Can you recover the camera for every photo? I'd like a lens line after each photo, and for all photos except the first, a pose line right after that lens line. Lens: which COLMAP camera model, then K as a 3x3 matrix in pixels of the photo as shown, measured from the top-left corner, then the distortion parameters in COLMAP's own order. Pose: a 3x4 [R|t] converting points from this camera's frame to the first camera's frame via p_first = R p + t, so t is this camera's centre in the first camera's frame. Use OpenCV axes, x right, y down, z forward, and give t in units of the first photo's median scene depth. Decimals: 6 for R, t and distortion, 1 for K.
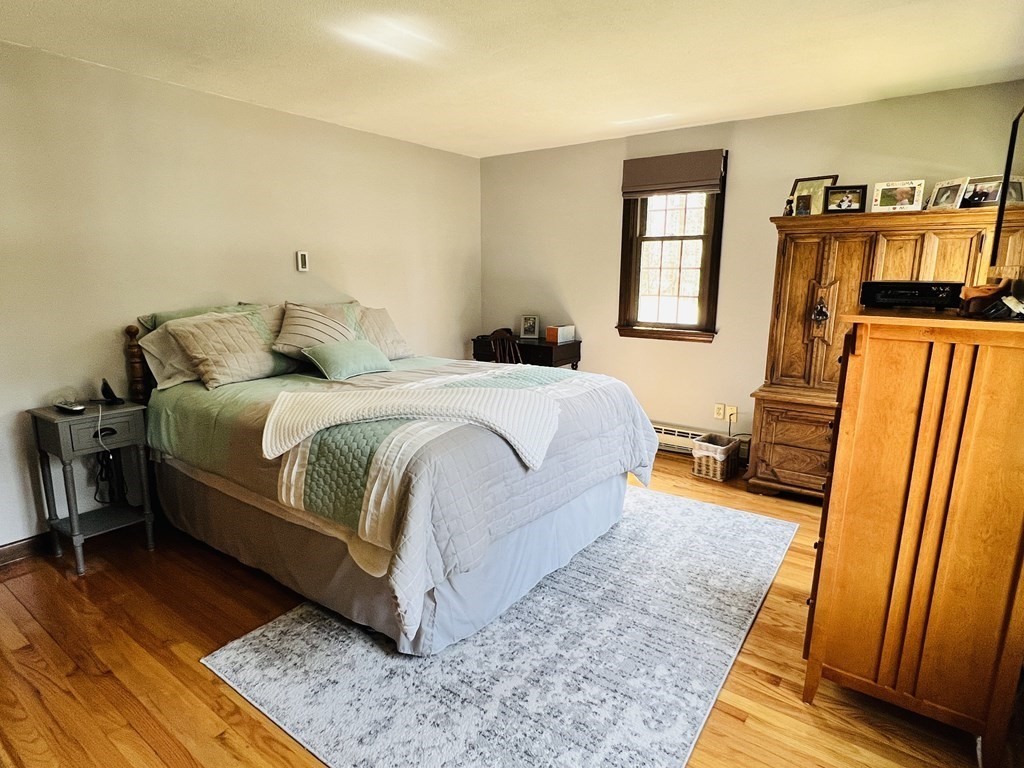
lens RADIAL K [[566.1, 0, 504.9], [0, 566.1, 387.3], [0, 0, 1]] dist [-0.006338, -0.000335]
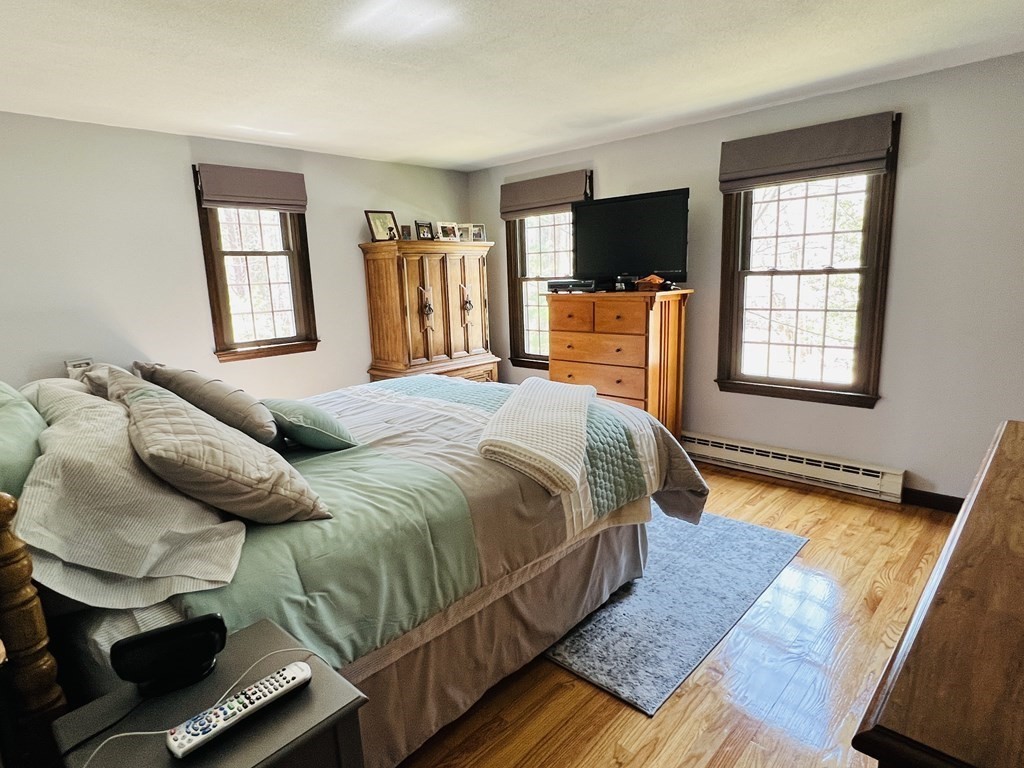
lens RADIAL K [[566.1, 0, 511.3], [0, 566.1, 380.7], [0, 0, 1]] dist [-0.006338, -0.000335]
pose [[0.129341, -0.195216, 0.972194, -0.695423], [0.233549, 0.958845, 0.161464, -0.116760], [-0.963704, 0.206171, 0.169610, 0.493846]]
